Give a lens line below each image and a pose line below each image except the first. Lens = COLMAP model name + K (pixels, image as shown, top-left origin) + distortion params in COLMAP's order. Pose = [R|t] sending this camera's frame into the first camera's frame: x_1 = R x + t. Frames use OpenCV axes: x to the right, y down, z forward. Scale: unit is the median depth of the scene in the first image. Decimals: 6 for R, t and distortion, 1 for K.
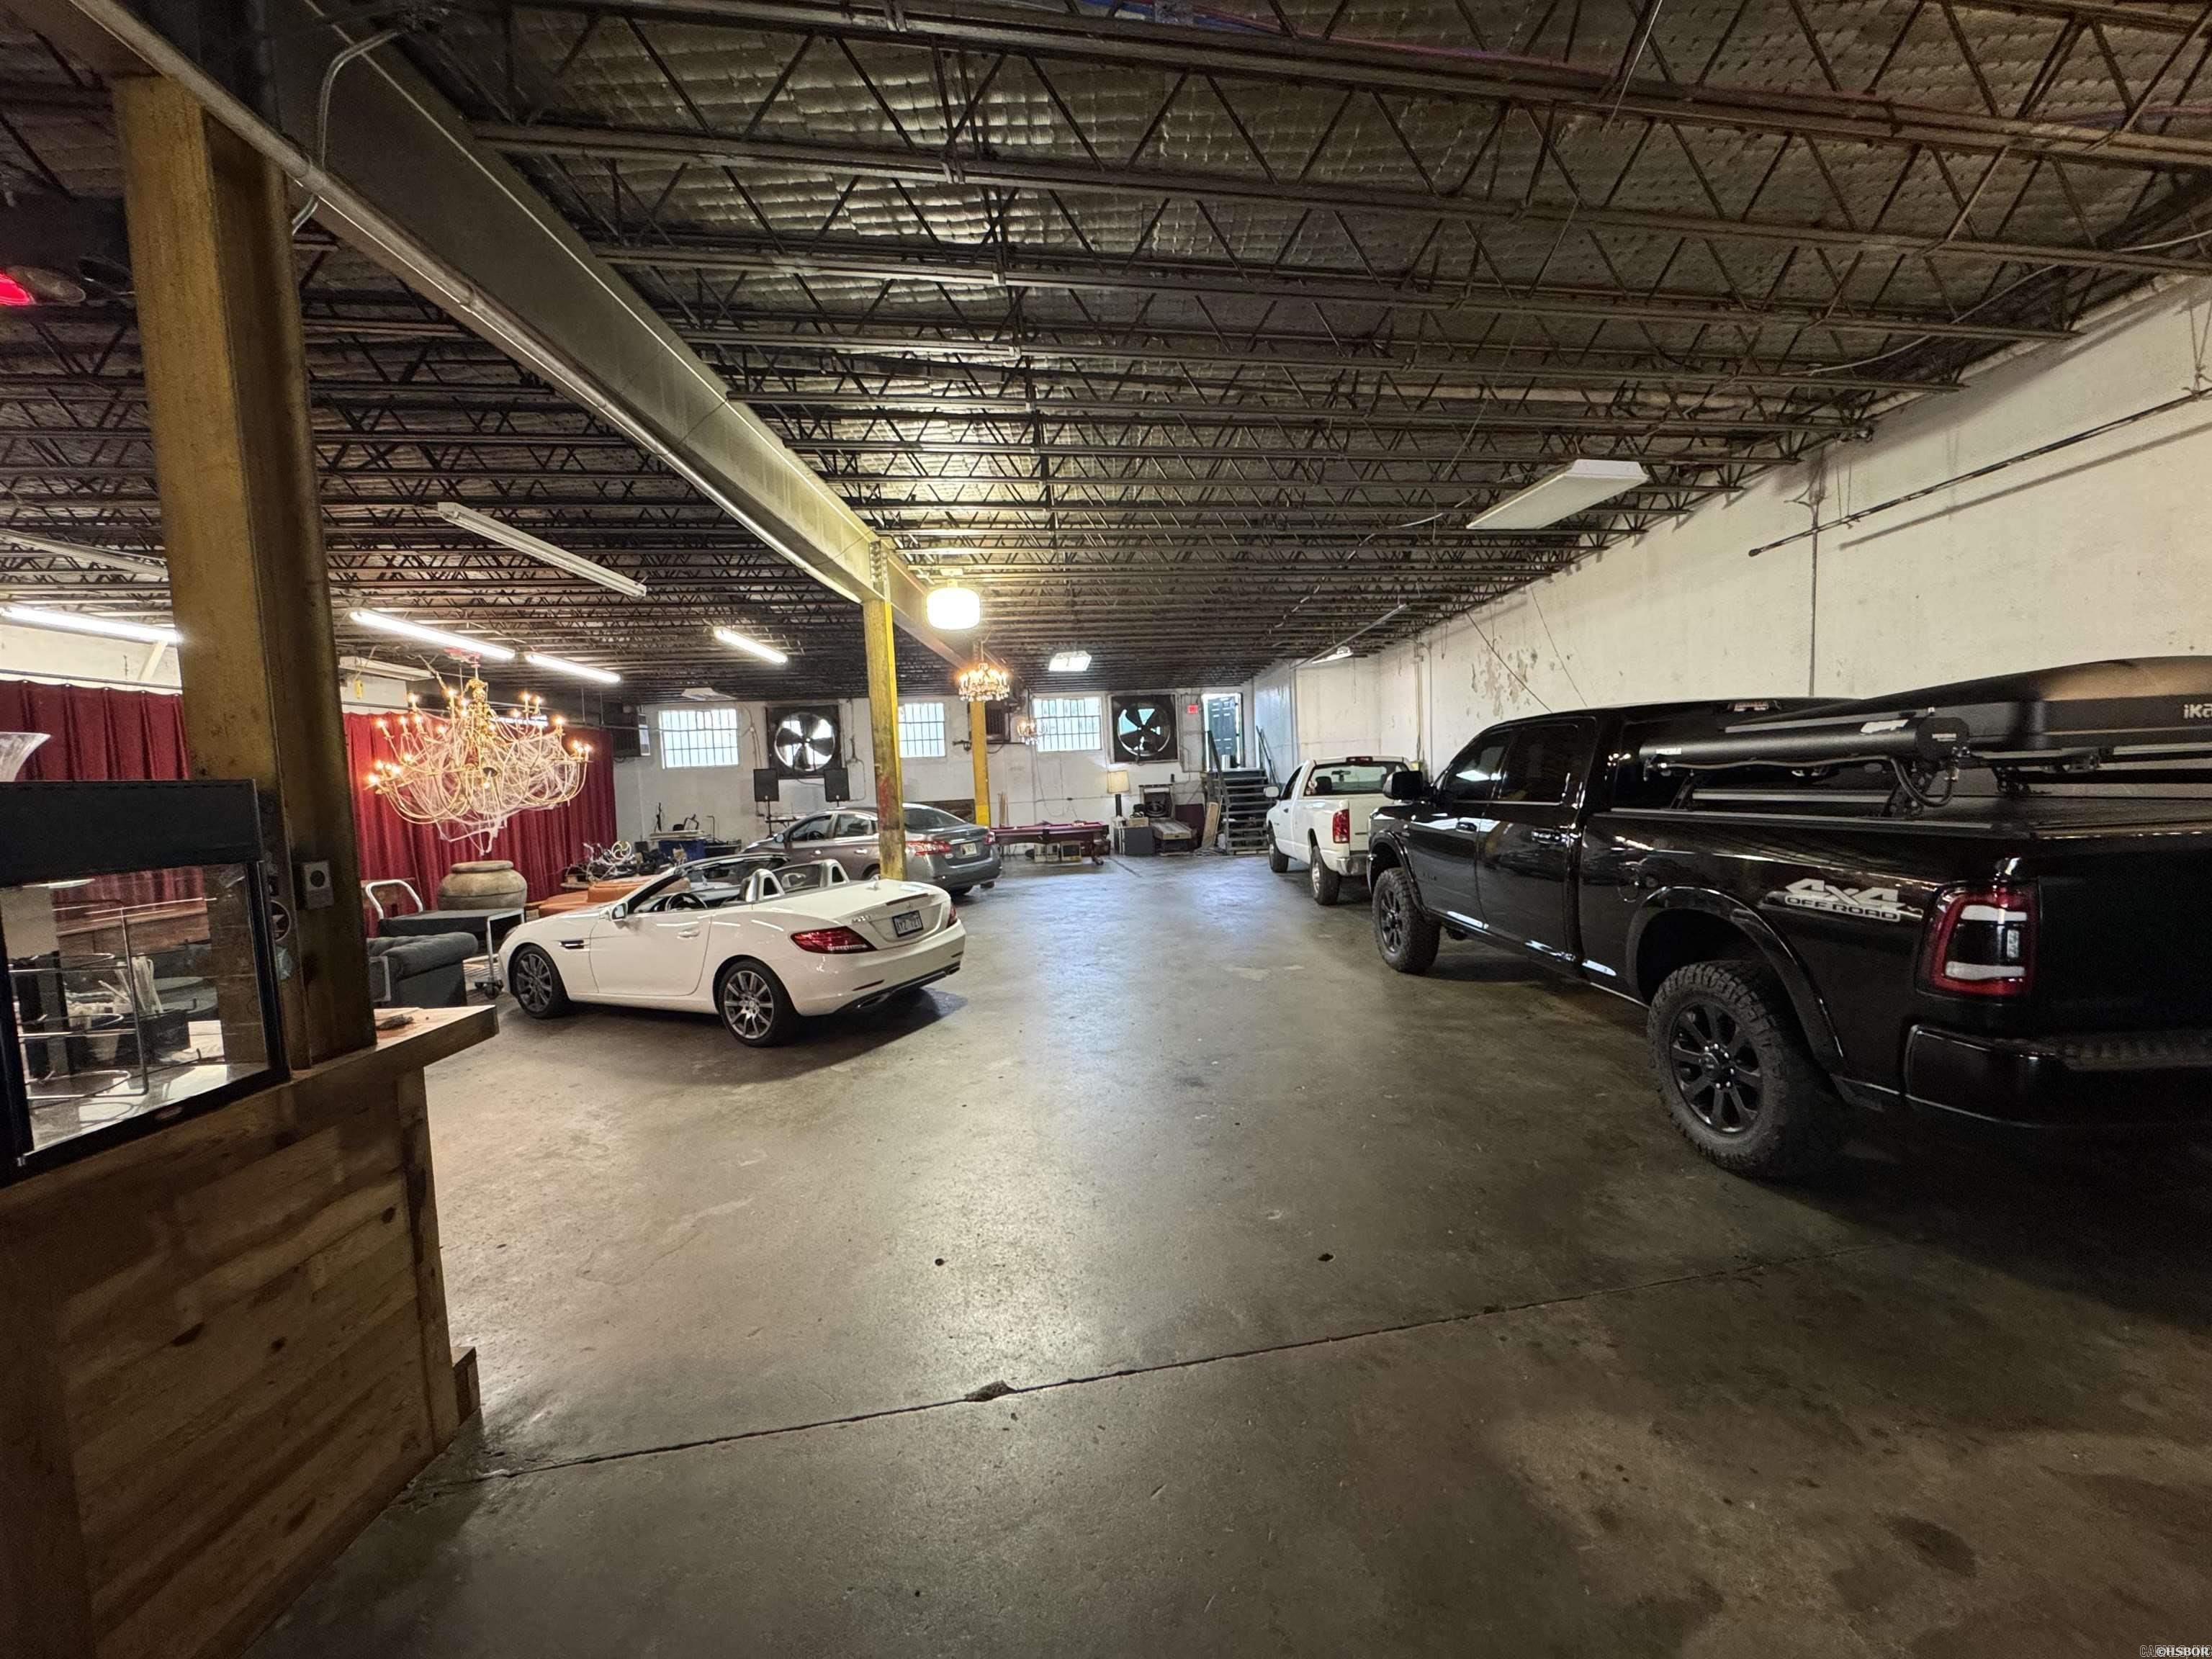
lens RADIAL K [[874.3, 0, 1105.7], [0, 874.3, 828.3], [0, 0, 1]] dist [-0.003209, -0.000247]
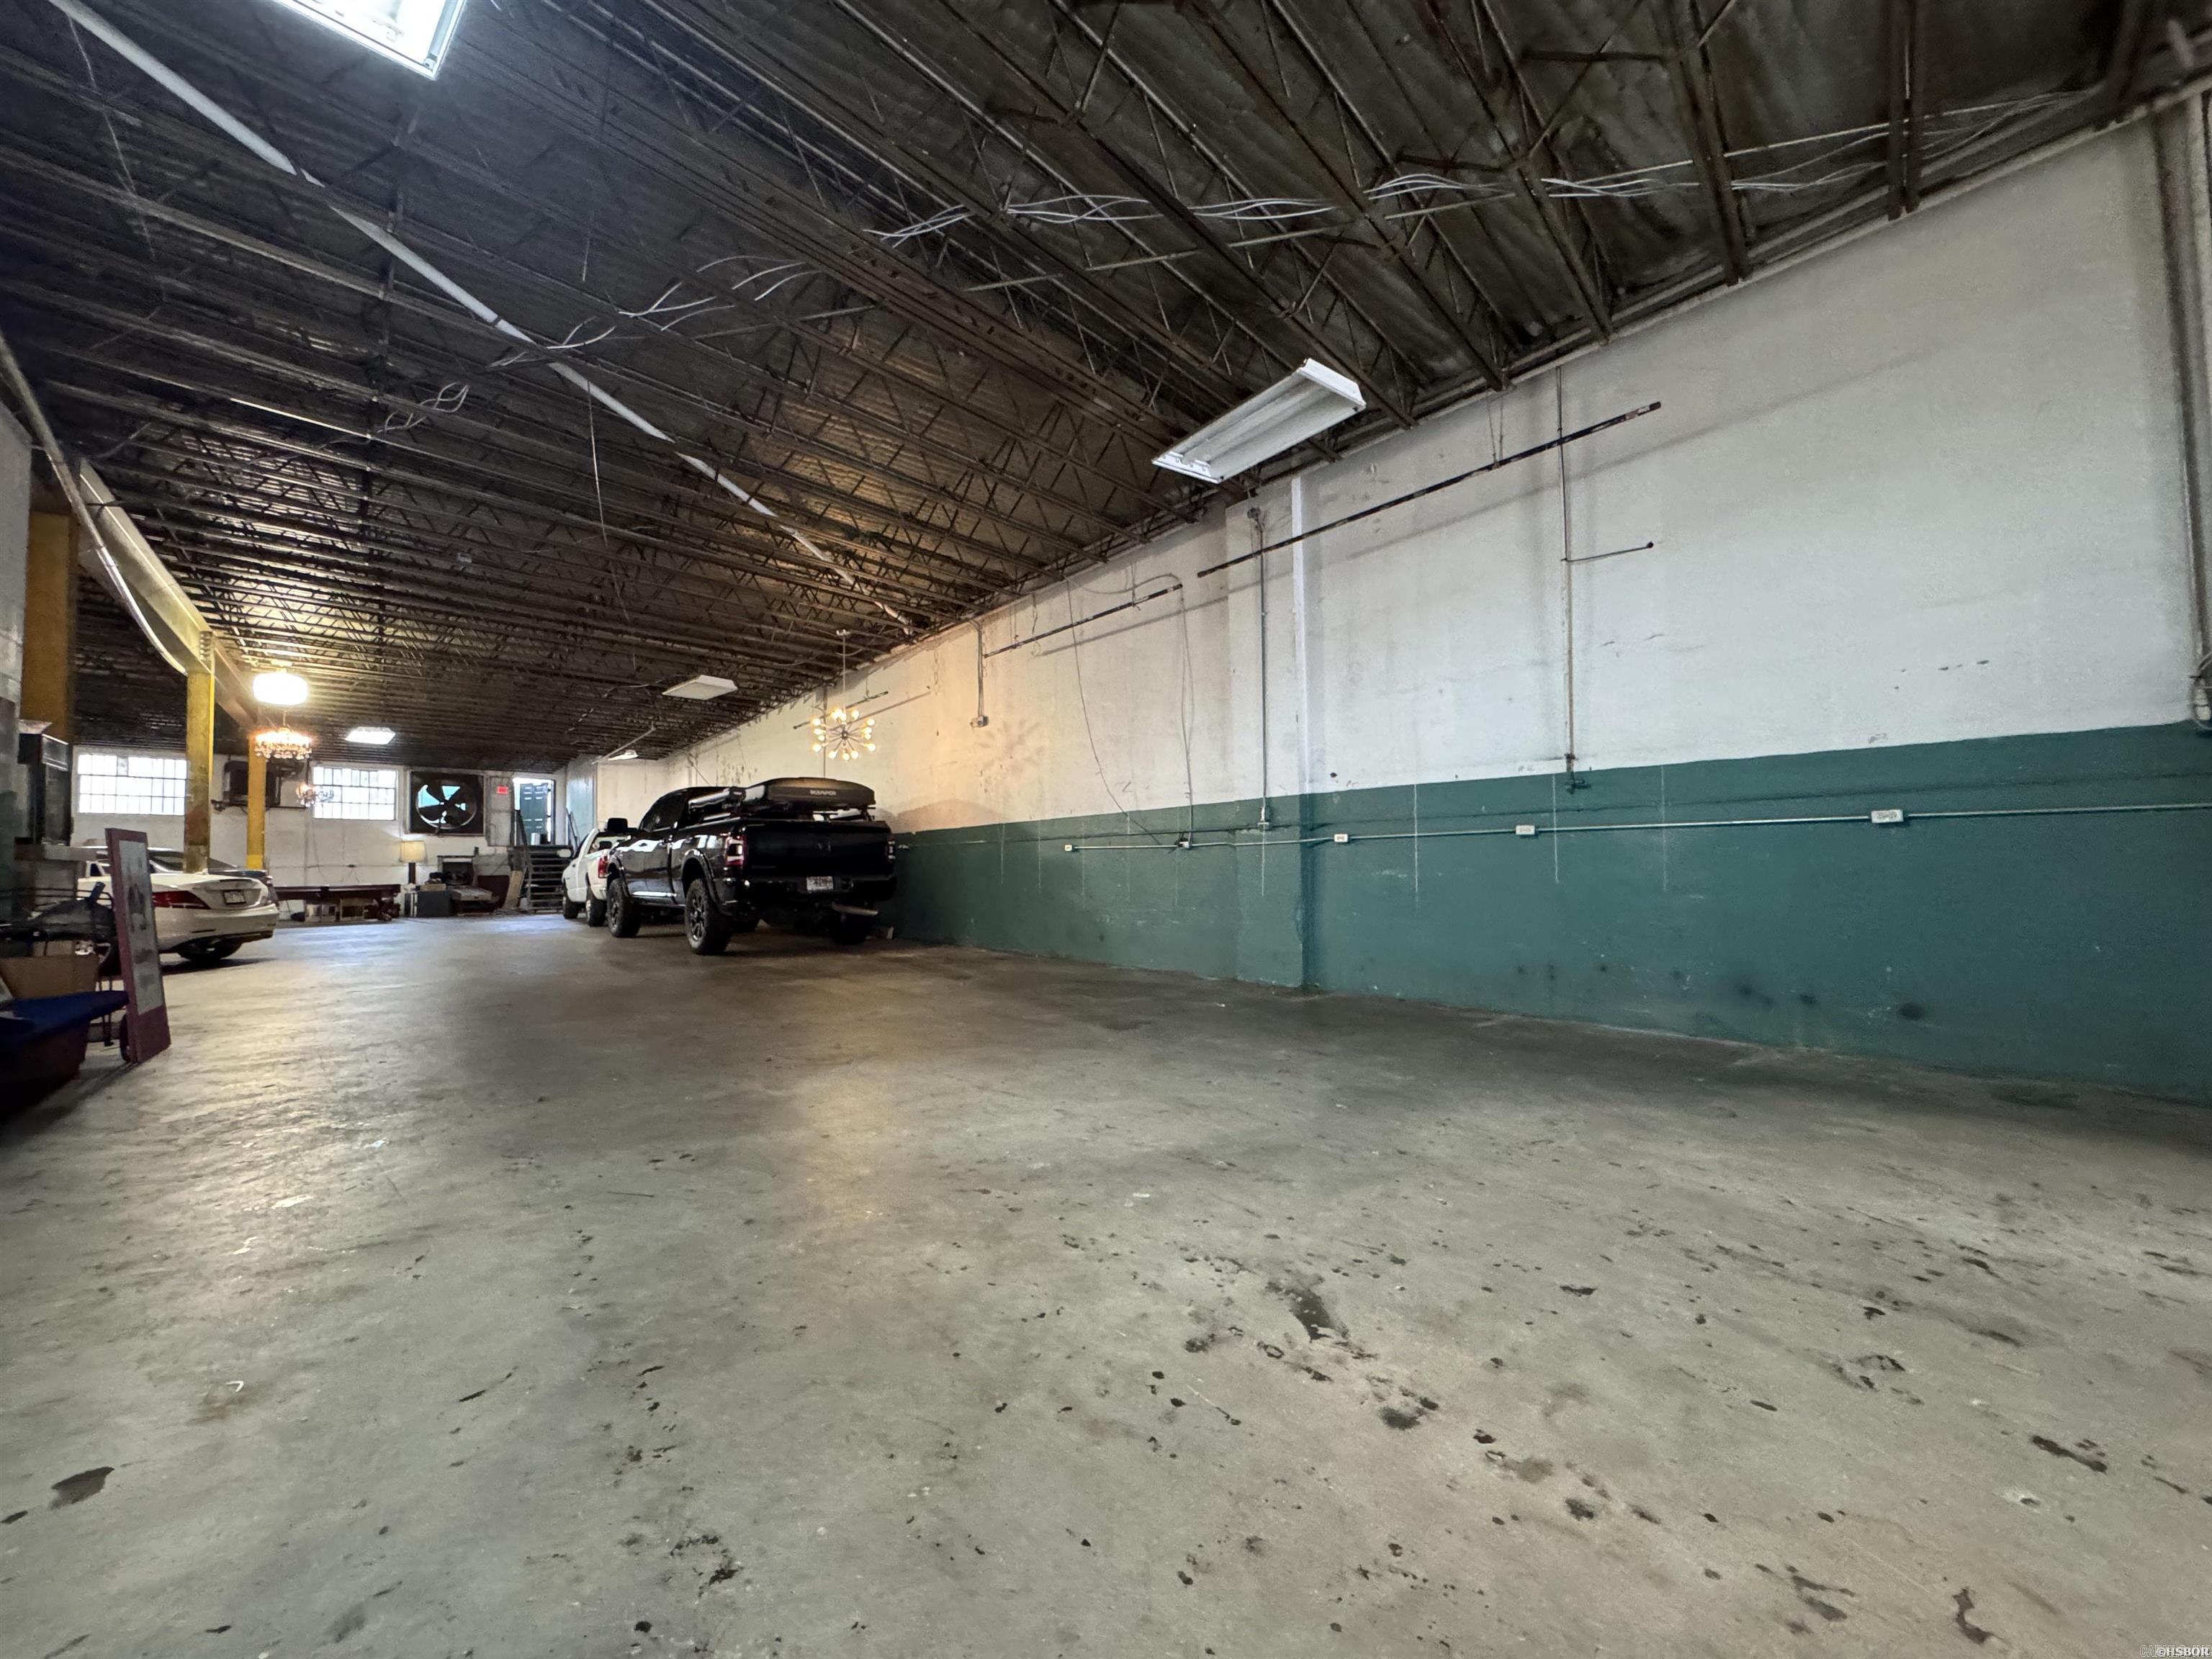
lens RADIAL K [[874.3, 0, 1099.9], [0, 874.3, 830.2], [0, 0, 1]] dist [-0.003209, -0.000247]
pose [[0.774204, 0.059733, 0.630111, -0.009680], [0.020473, 0.992652, -0.119256, 0.068772], [-0.632605, 0.105229, 0.767293, -0.361969]]
